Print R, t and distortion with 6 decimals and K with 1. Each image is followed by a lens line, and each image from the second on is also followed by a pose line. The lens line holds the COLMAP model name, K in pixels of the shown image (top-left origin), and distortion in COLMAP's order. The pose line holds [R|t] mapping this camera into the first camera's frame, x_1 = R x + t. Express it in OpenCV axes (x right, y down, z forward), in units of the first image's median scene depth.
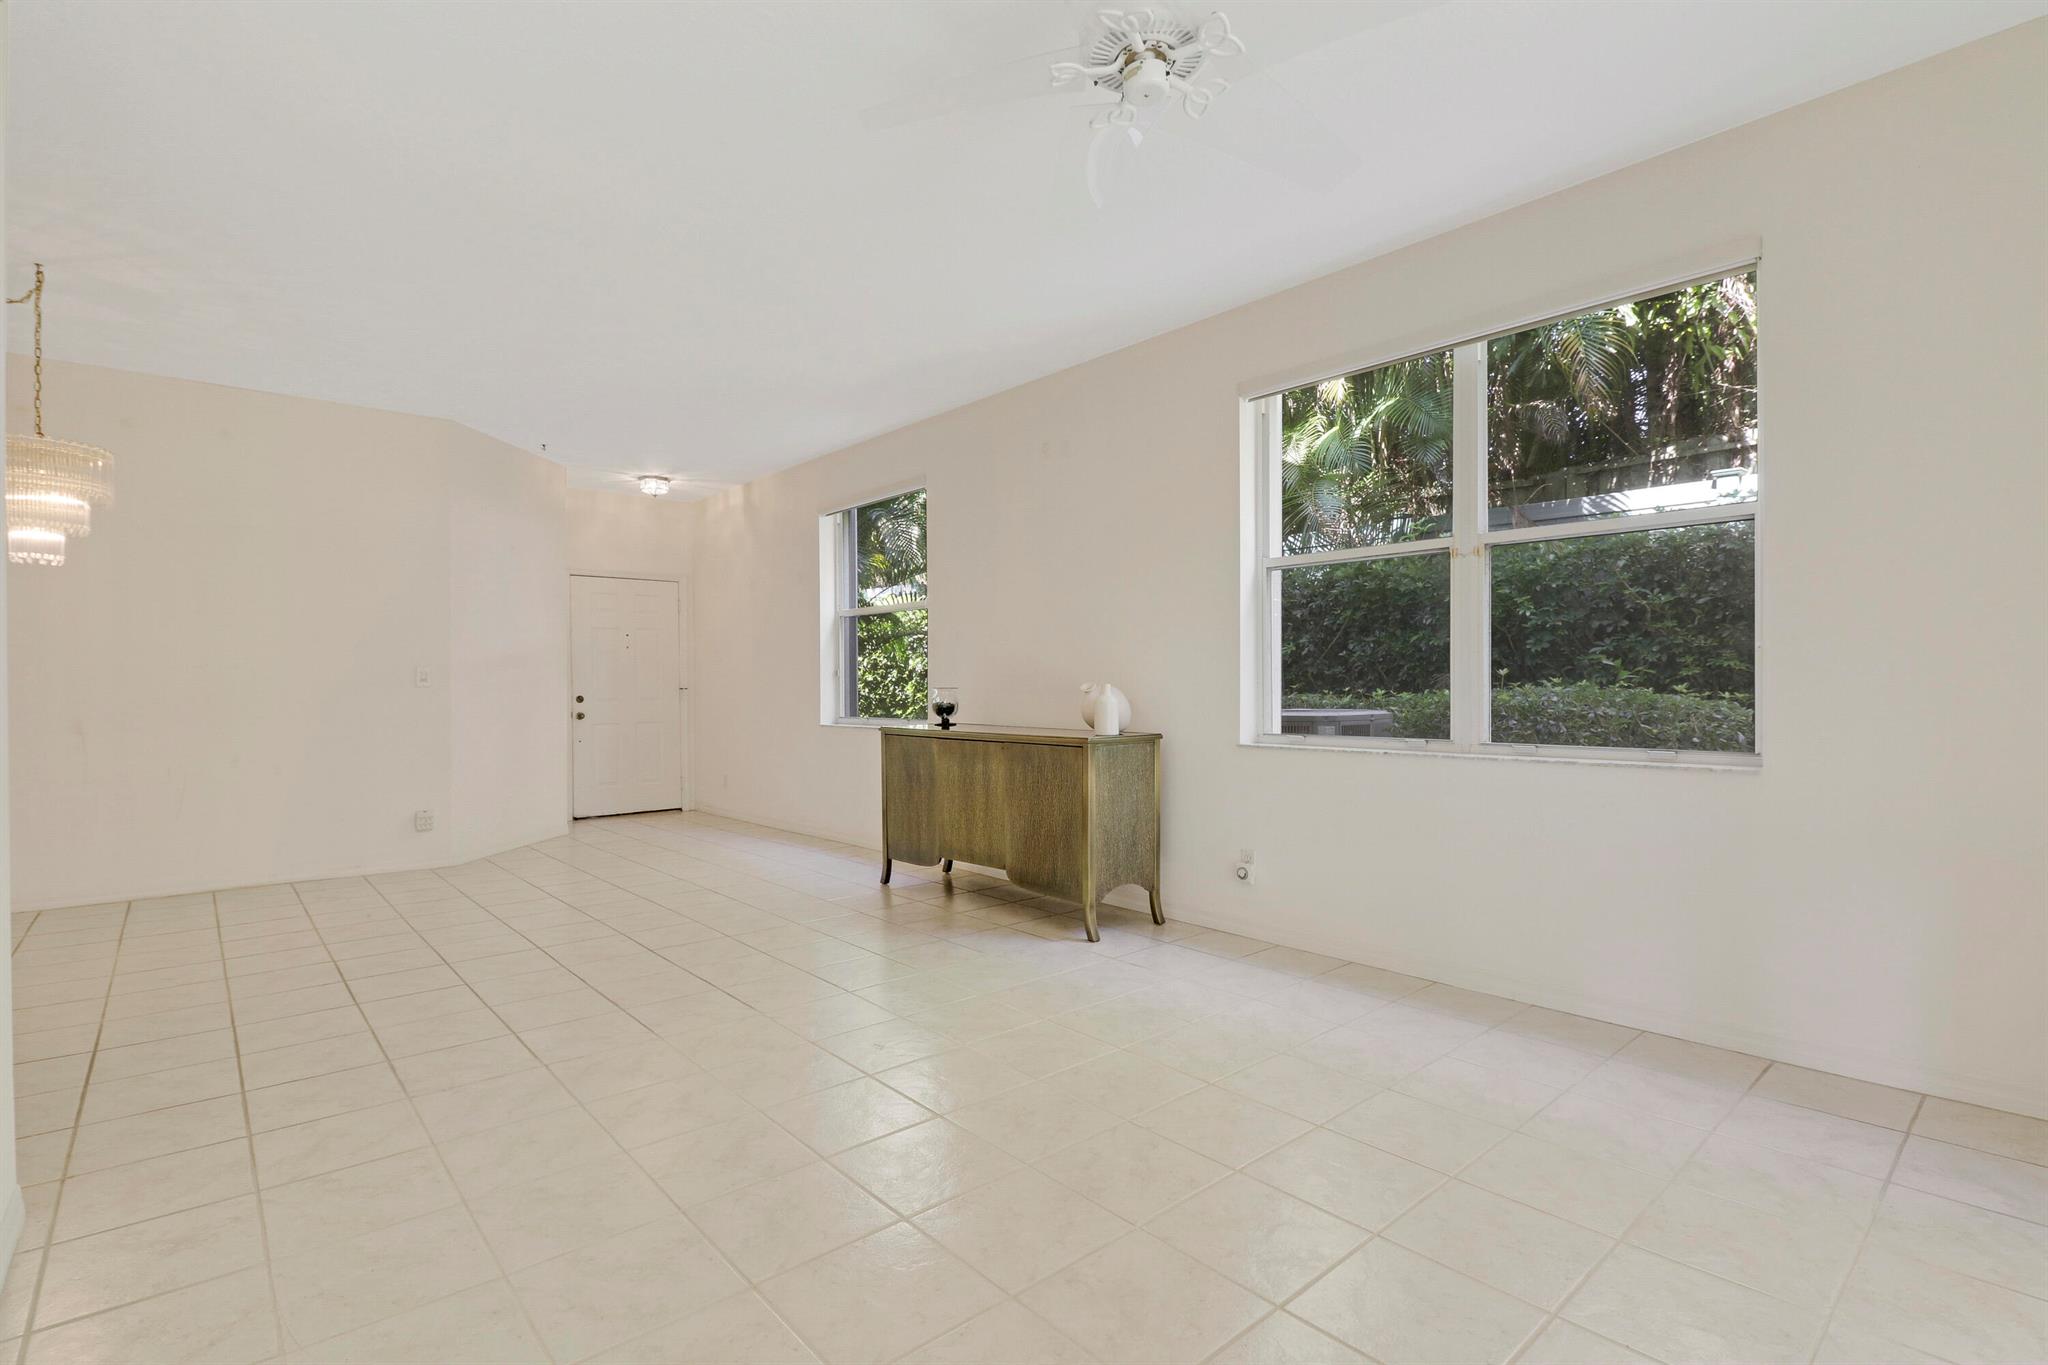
lens RADIAL K [[976.2, 0, 1023.7], [0, 976.2, 660.9], [0, 0, 1]] dist [0.001115, -0.017210]
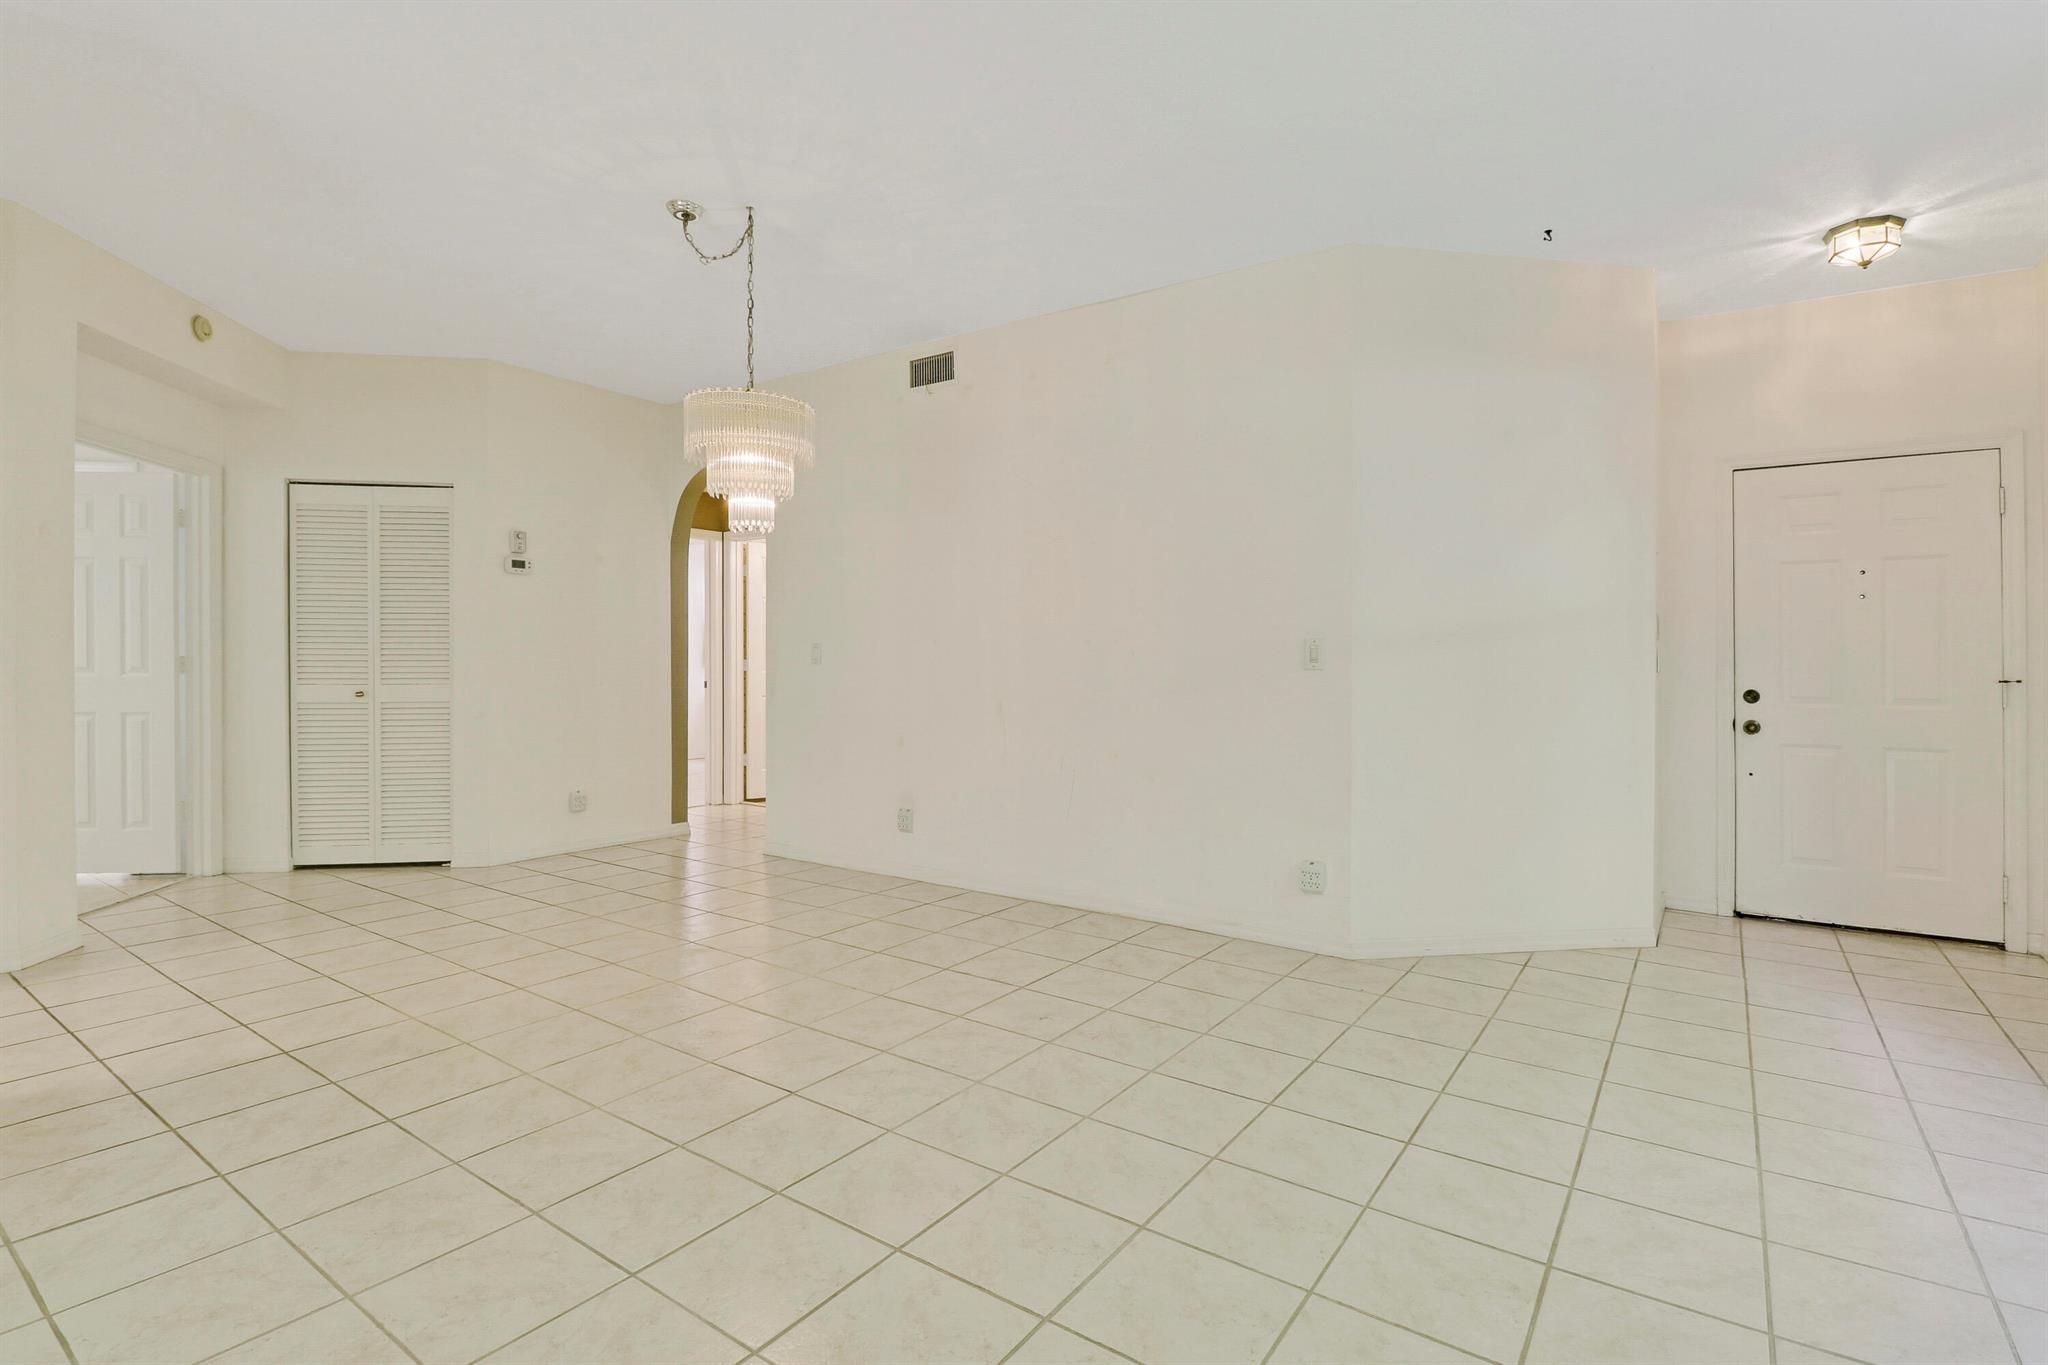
lens RADIAL K [[976.2, 0, 1023.7], [0, 976.2, 660.9], [0, 0, 1]] dist [0.001115, -0.017210]
pose [[0.229228, 0.010551, -0.973315, -0.028988], [0.013452, 0.999811, 0.014007, 0.008852], [0.973280, -0.016304, 0.229043, 0.666455]]
